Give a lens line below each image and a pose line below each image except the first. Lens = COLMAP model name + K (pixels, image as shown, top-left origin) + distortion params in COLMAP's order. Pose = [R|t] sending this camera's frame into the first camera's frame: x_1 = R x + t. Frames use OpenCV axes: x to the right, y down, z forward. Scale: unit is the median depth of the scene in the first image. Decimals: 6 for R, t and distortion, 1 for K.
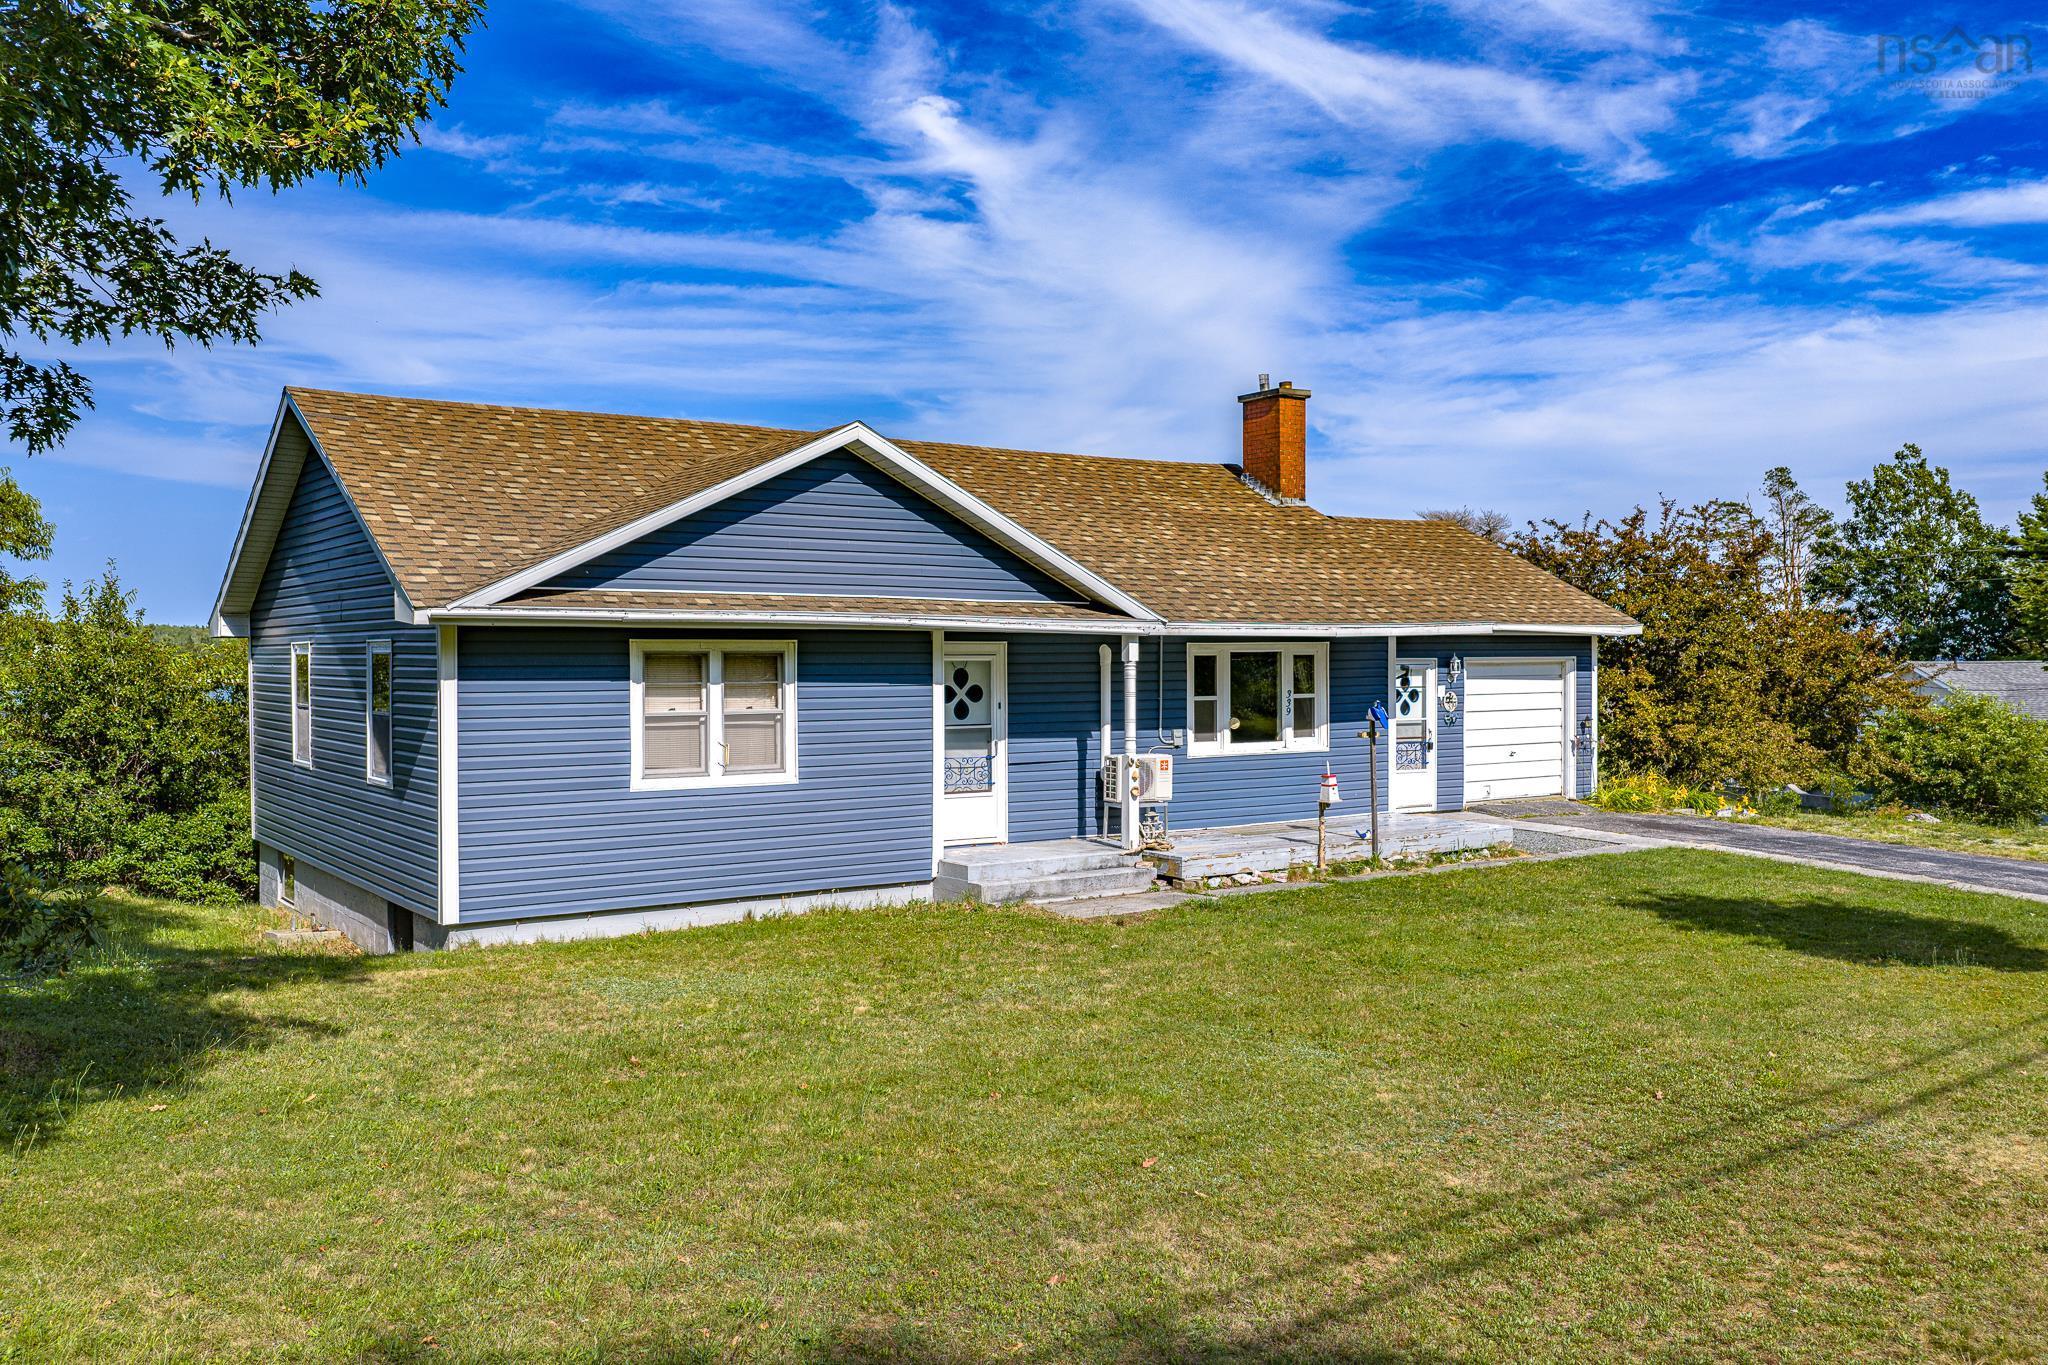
lens RADIAL K [[1690.9, 0, 1024.0], [0, 1690.9, 682.5], [0, 0, 1]] dist [0.046787, -0.076545]
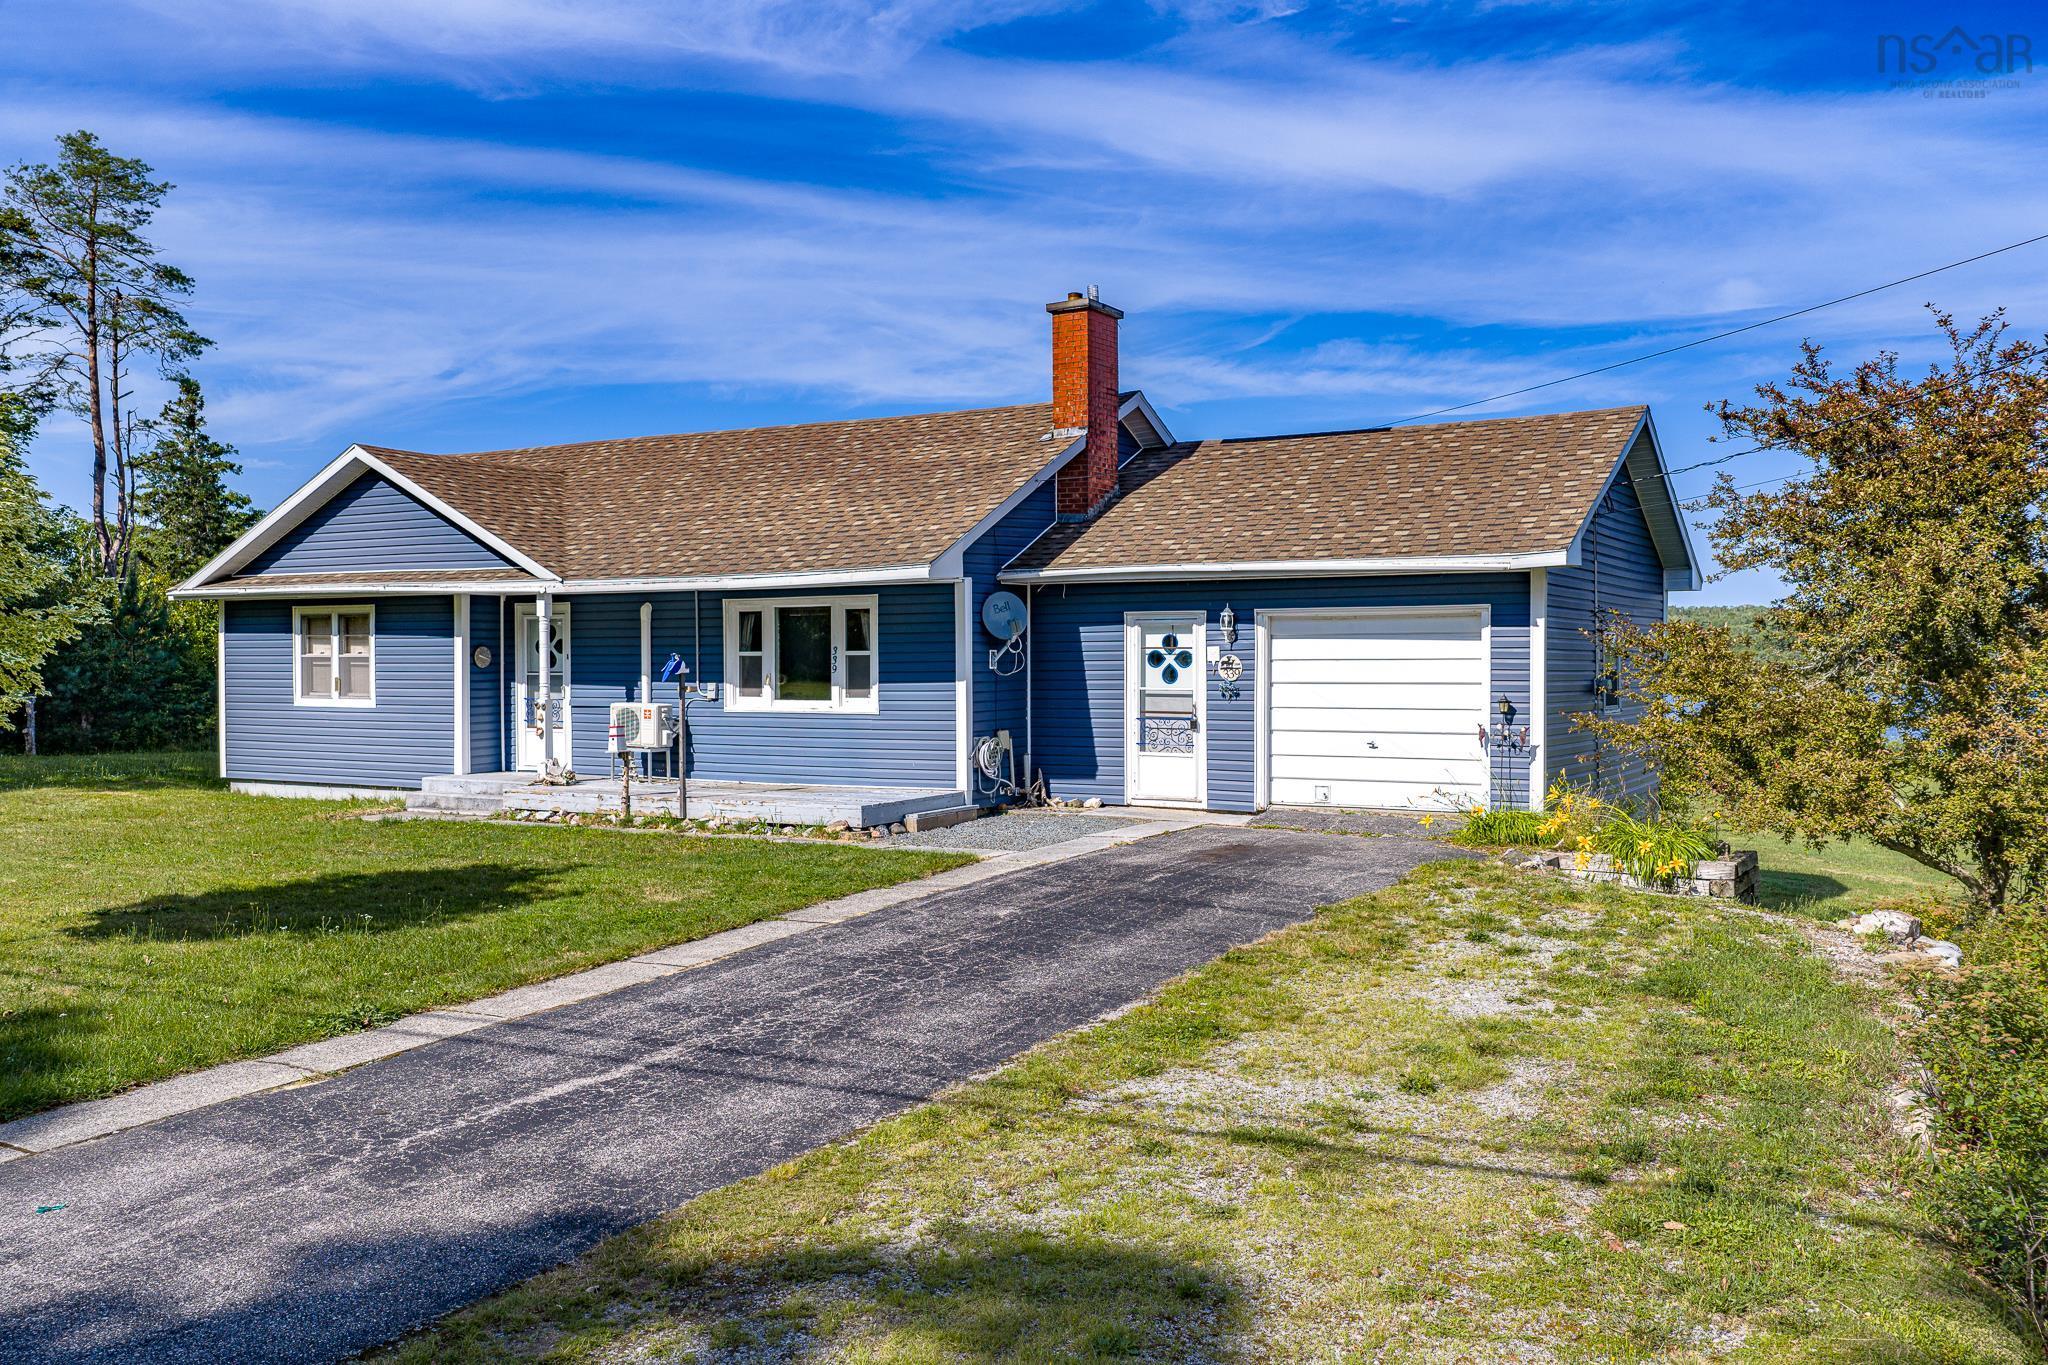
lens RADIAL K [[1690.9, 0, 1024.0], [0, 1690.9, 682.5], [0, 0, 1]] dist [0.046787, -0.076545]
pose [[0.407623, 0.017042, -0.912991, 1.114254], [-0.012661, 0.999835, 0.013010, 0.011410], [0.913063, 0.006257, 0.407772, 0.749983]]
